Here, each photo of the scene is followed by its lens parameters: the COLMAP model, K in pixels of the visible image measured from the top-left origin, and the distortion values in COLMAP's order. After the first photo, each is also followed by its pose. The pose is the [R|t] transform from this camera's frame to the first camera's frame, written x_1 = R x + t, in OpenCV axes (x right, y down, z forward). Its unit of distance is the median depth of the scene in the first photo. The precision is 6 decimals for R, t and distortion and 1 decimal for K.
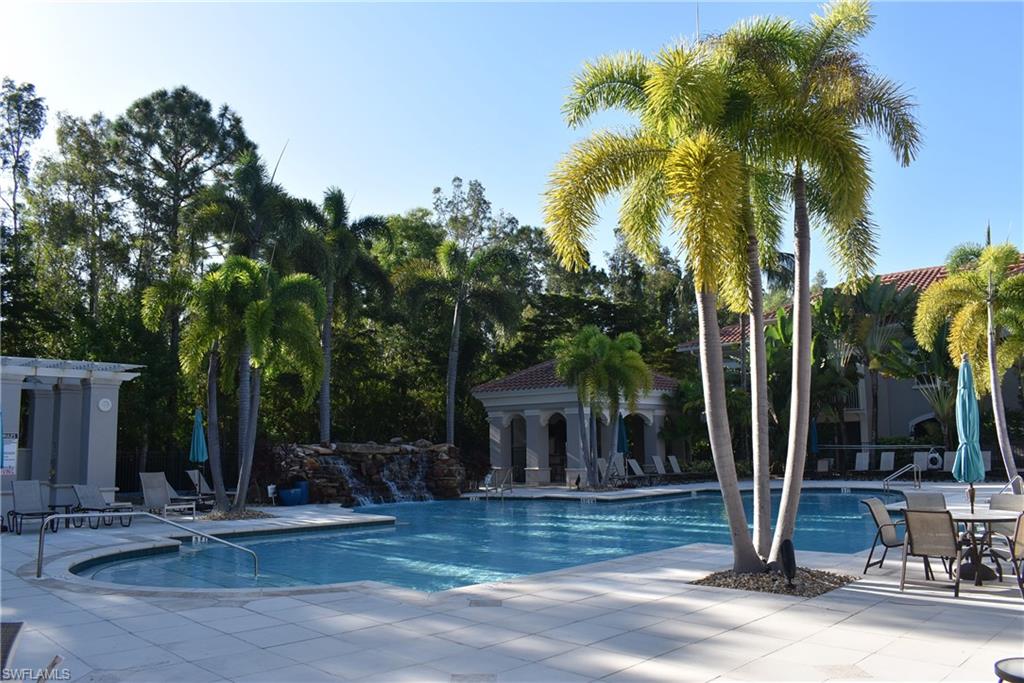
lens RADIAL K [[796.7, 0, 512.0], [0, 796.7, 341.5], [0, 0, 1]] dist [-0.093107, 0.004242]
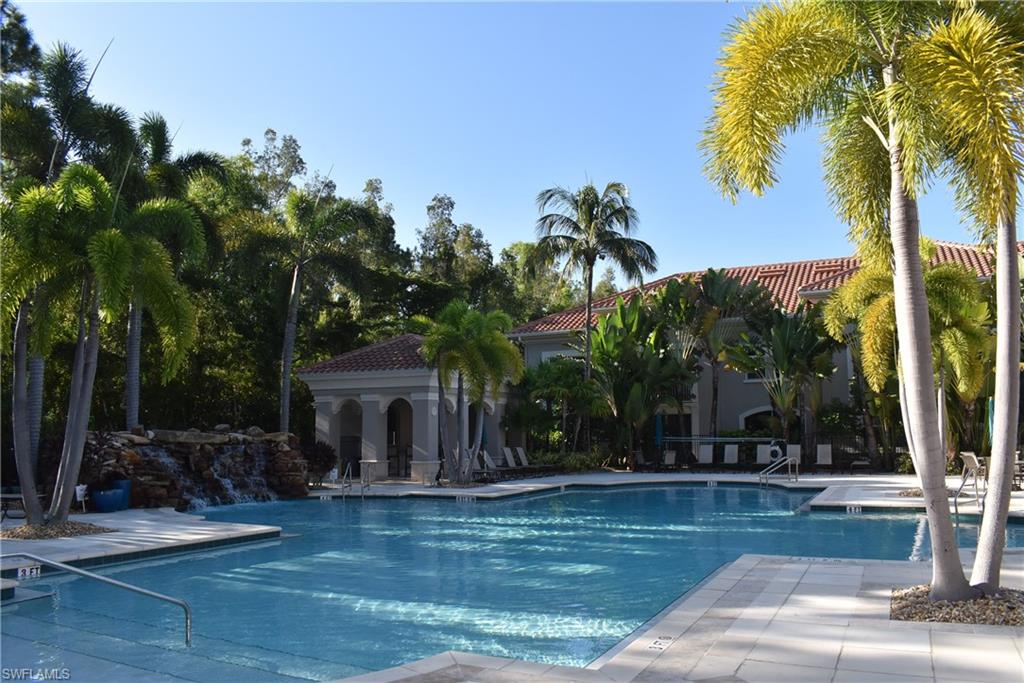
lens RADIAL K [[796.7, 0, 512.0], [0, 796.7, 341.5], [0, 0, 1]] dist [-0.093107, 0.004242]
pose [[0.951000, 0.039952, 0.306599, -0.113414], [-0.043788, 0.999025, 0.005641, 0.017675], [-0.306074, -0.018789, 0.951822, 0.134300]]
